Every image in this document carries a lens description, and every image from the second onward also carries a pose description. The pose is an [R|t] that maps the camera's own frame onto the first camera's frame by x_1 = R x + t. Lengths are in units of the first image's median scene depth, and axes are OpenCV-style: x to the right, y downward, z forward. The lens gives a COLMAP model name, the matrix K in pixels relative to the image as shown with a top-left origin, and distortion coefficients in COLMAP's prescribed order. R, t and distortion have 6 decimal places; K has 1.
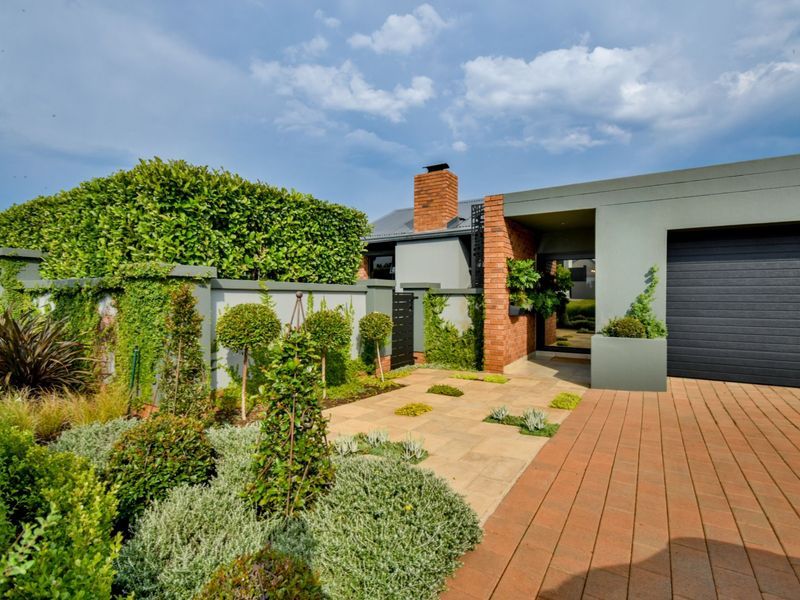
lens RADIAL K [[403.8, 0, 399.6], [0, 403.8, 298.3], [0, 0, 1]] dist [0.001469, -0.000713]
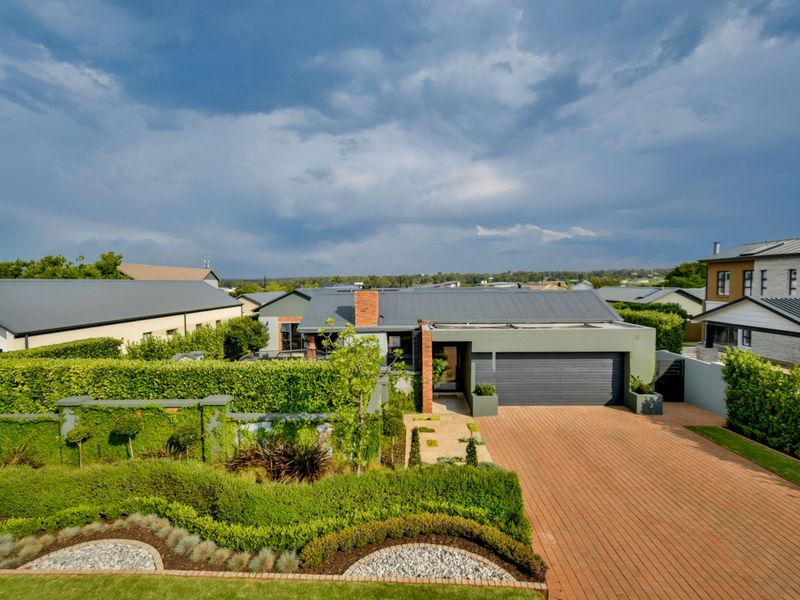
lens RADIAL K [[403.8, 0, 399.6], [0, 403.8, 298.3], [0, 0, 1]] dist [0.001469, -0.000713]
pose [[0.860974, -0.031559, 0.507670, -0.963510], [0.018400, 0.999353, 0.030918, -0.492711], [-0.508317, -0.017279, 0.860997, -0.755316]]
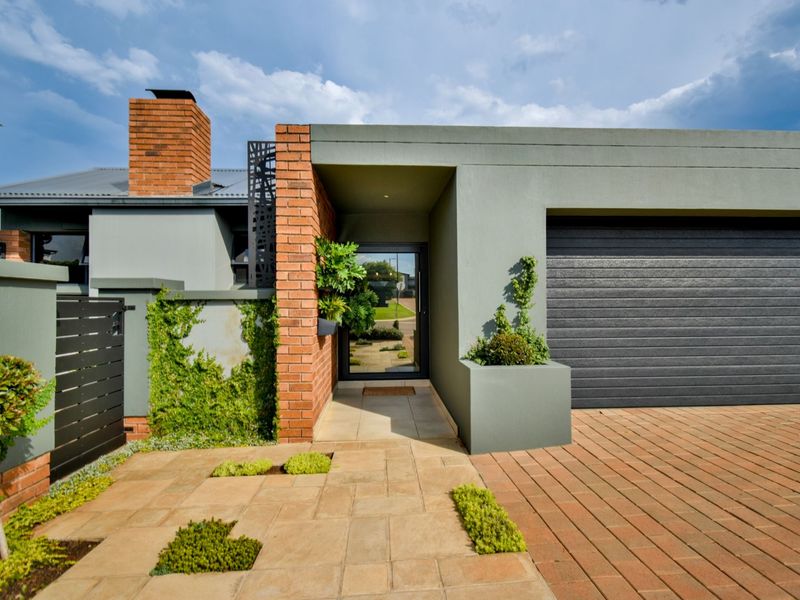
lens RADIAL K [[403.8, 0, 399.6], [0, 403.8, 298.3], [0, 0, 1]] dist [0.001469, -0.000713]
pose [[0.818710, -0.000280, 0.574207, 0.031224], [0.013176, 0.999746, -0.018298, -0.000047], [-0.574056, 0.022546, 0.818506, 0.460580]]
